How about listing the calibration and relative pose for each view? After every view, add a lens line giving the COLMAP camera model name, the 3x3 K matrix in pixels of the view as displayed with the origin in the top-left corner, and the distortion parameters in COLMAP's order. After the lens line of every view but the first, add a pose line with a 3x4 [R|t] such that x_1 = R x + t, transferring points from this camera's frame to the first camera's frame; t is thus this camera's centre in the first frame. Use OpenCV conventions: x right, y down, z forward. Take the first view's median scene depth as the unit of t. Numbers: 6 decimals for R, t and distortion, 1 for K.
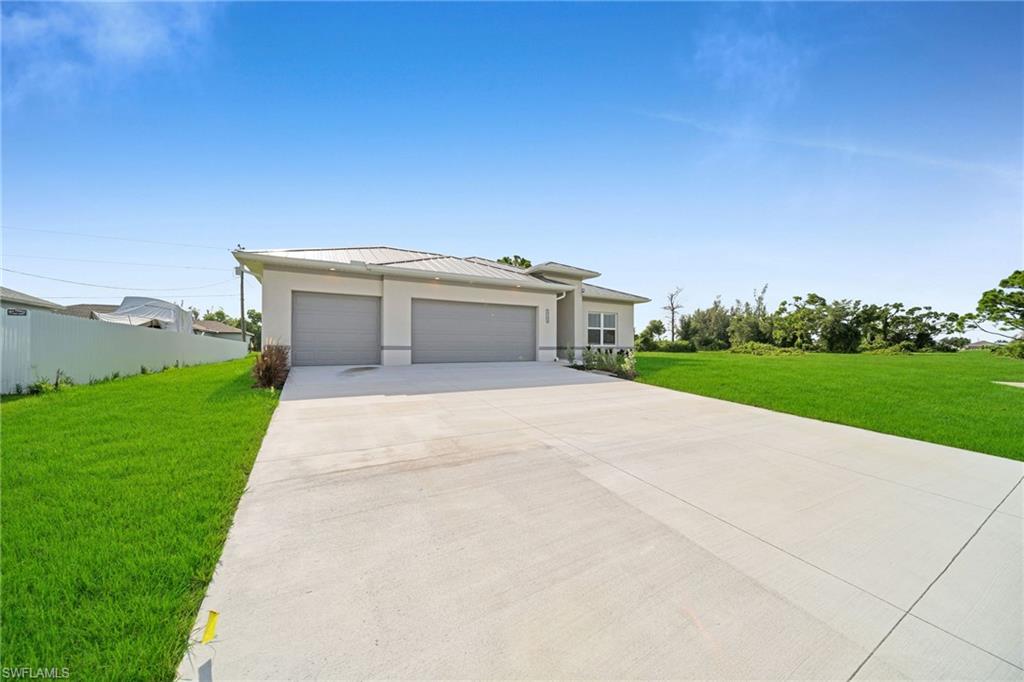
lens RADIAL K [[361.5, 0, 512.7], [0, 361.5, 338.9], [0, 0, 1]] dist [0.002730, -0.002386]
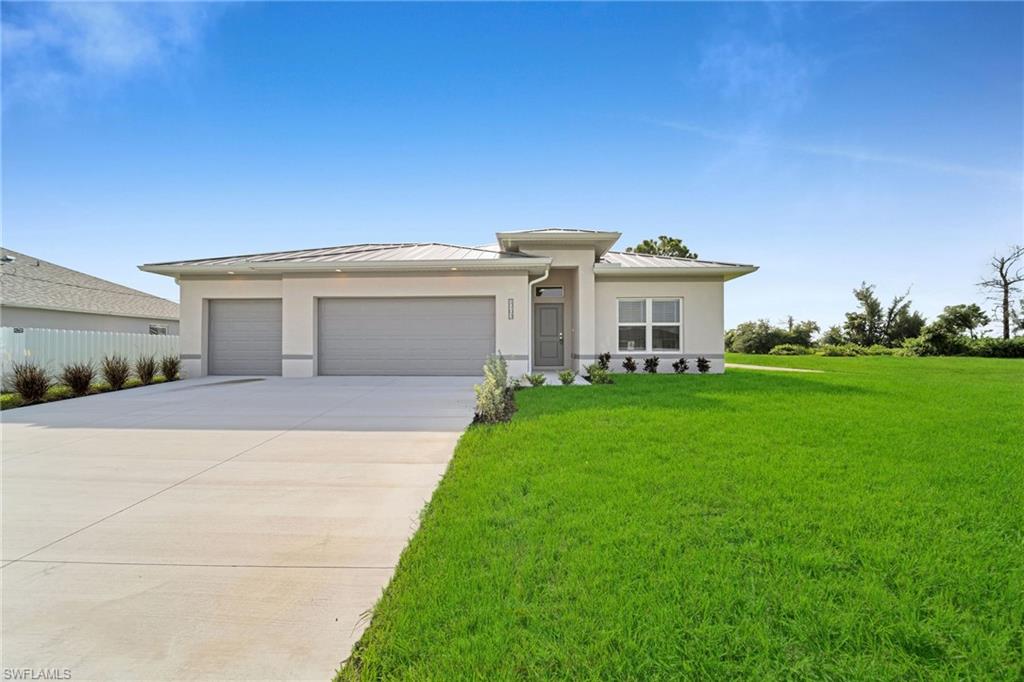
lens RADIAL K [[361.3, 0, 510.3], [0, 361.3, 345.3], [0, 0, 1]] dist [-0.000800, -0.000456]
pose [[0.846783, -0.008905, -0.531864, 0.373036], [0.015832, 0.999839, 0.008467, -0.001655], [0.531703, -0.015590, 0.846787, 0.356002]]
